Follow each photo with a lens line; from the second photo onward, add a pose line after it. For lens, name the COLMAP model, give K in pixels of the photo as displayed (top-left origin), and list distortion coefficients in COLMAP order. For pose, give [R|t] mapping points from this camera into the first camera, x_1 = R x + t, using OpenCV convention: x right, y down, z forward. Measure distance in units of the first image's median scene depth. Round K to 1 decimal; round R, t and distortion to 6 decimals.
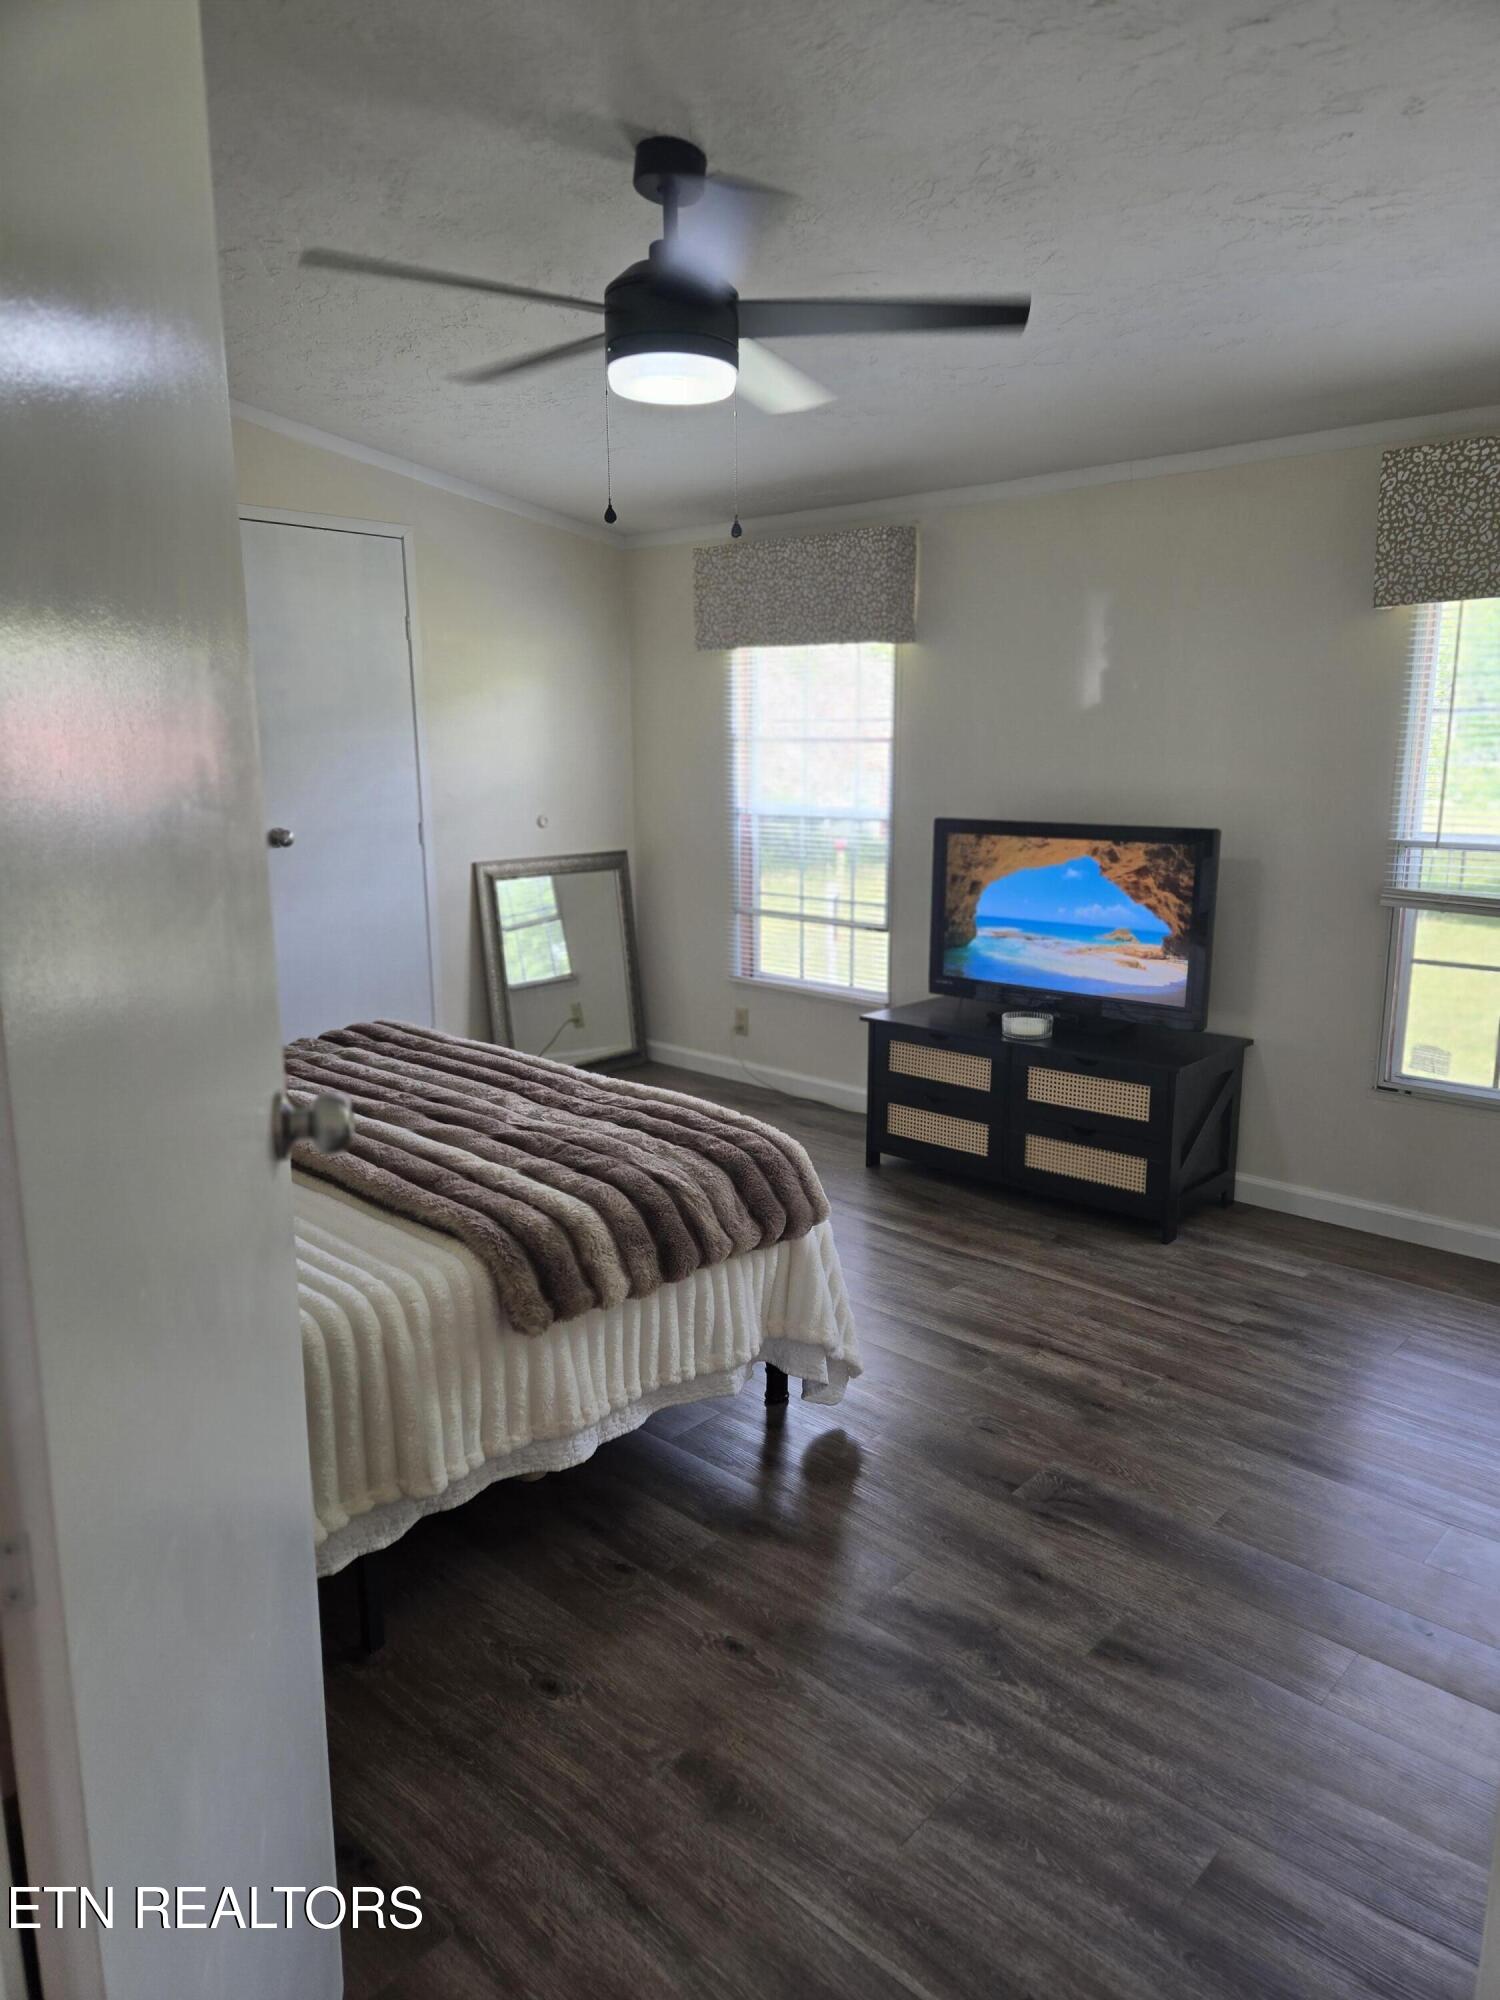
lens RADIAL K [[1290.0, 0, 786.9], [0, 1290.0, 1022.7], [0, 0, 1]] dist [0.097377, -0.074753]
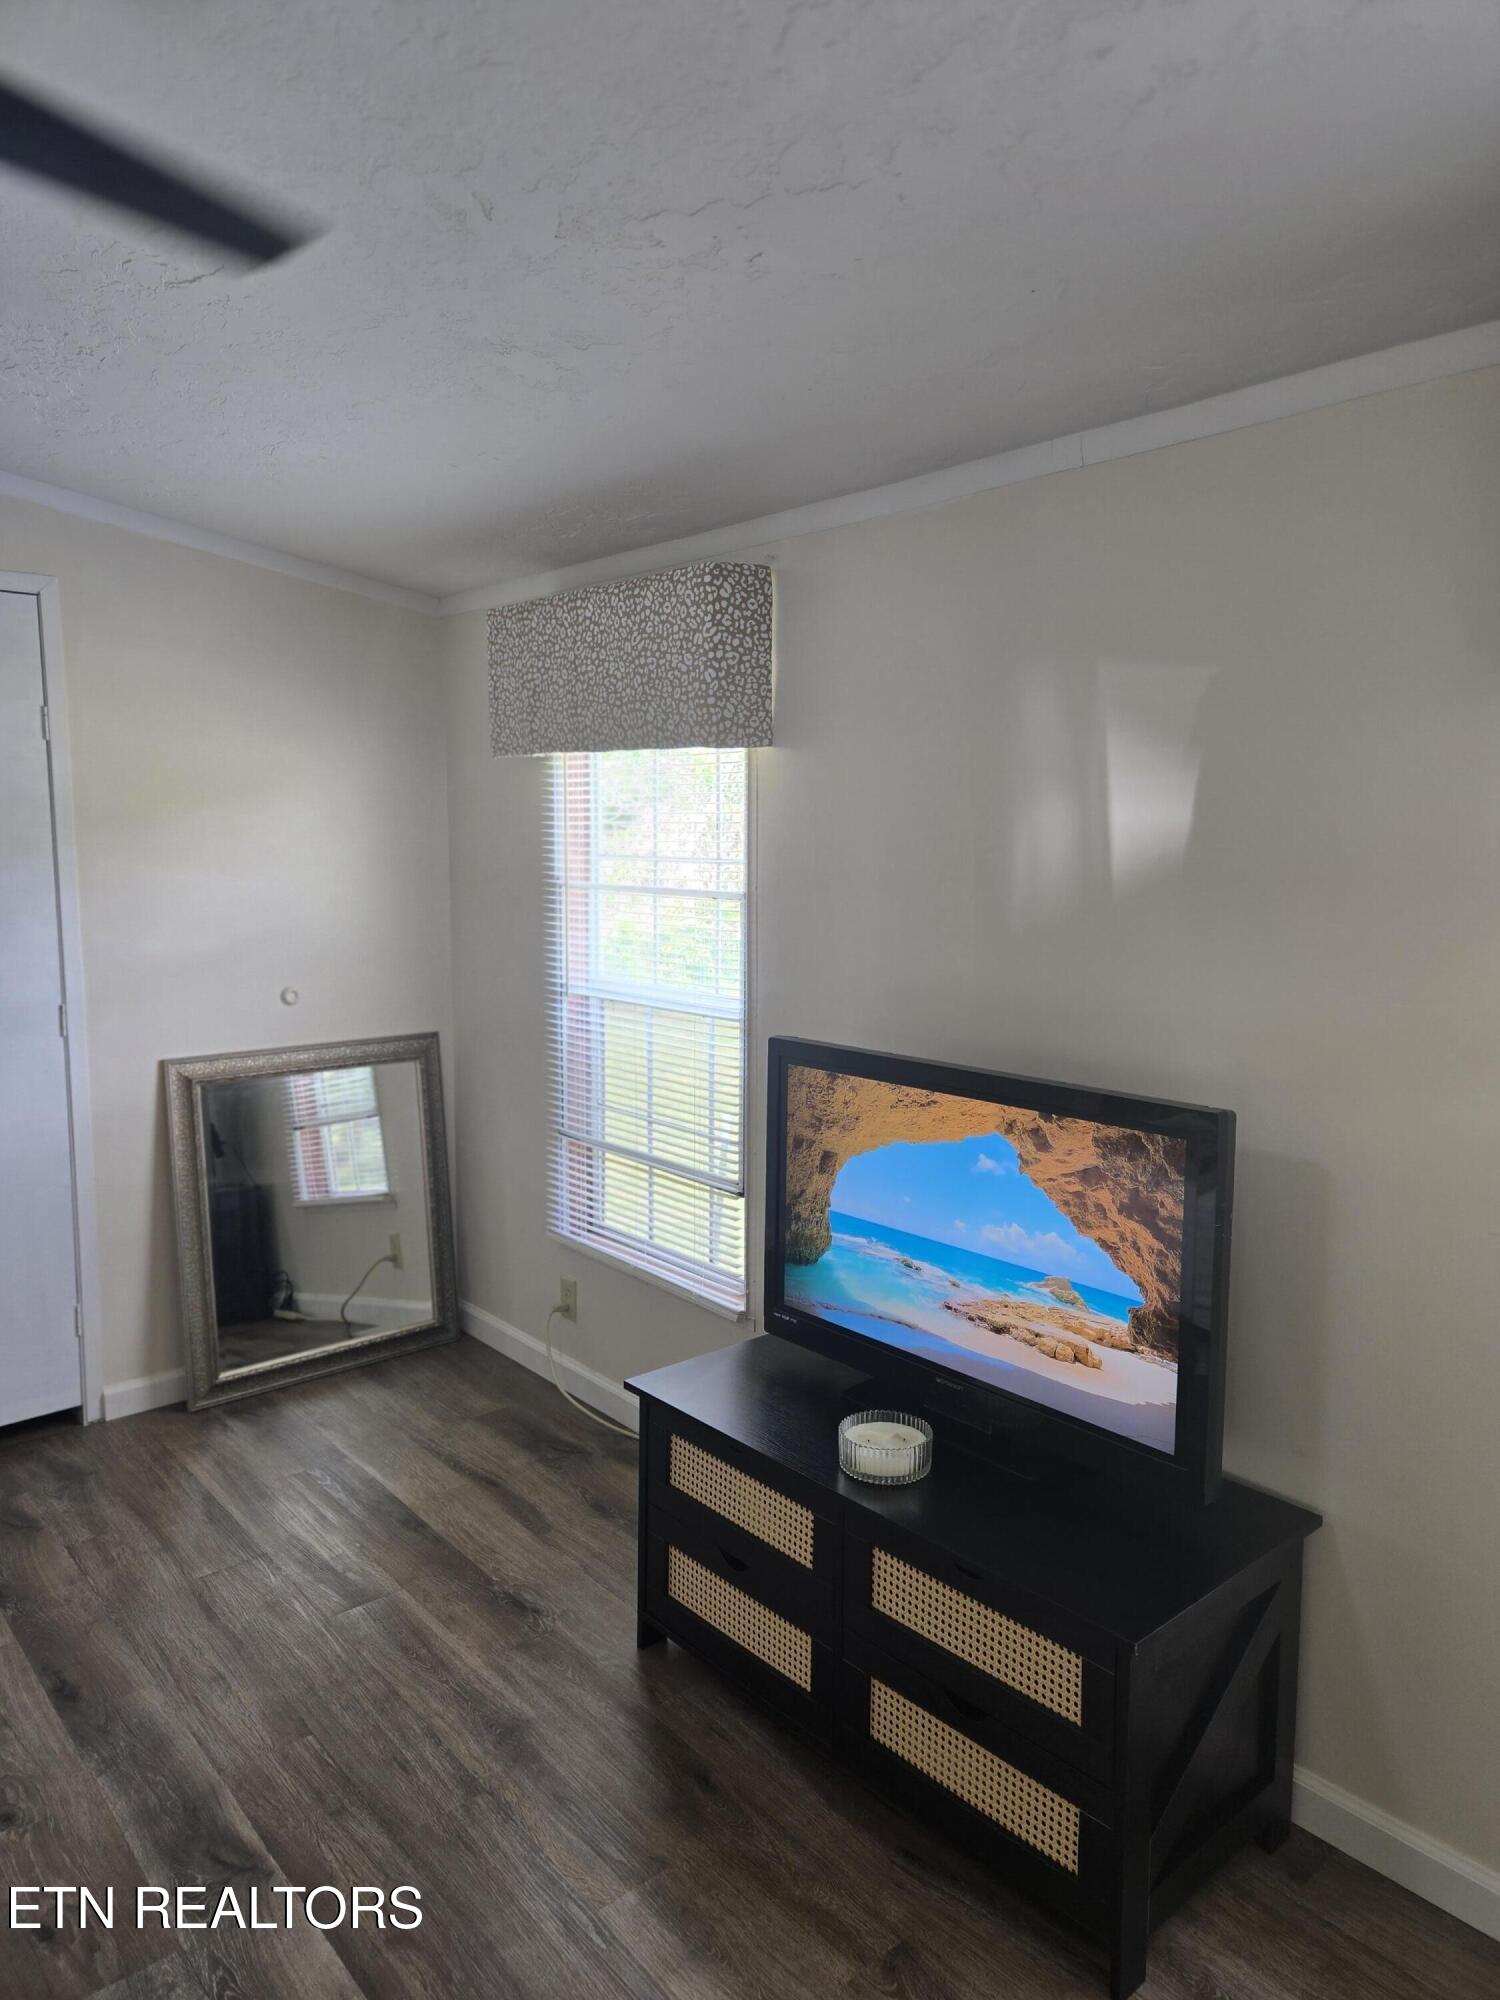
lens RADIAL K [[1358.3, 0, 768.0], [0, 1358.3, 1006.8], [0, 0, 1]] dist [0.096930, -0.089655]
pose [[0.993708, 0.021888, -0.109838, 0.194060], [-0.032009, 0.995314, -0.091241, -0.123733], [0.107326, 0.094183, 0.989753, 0.417678]]
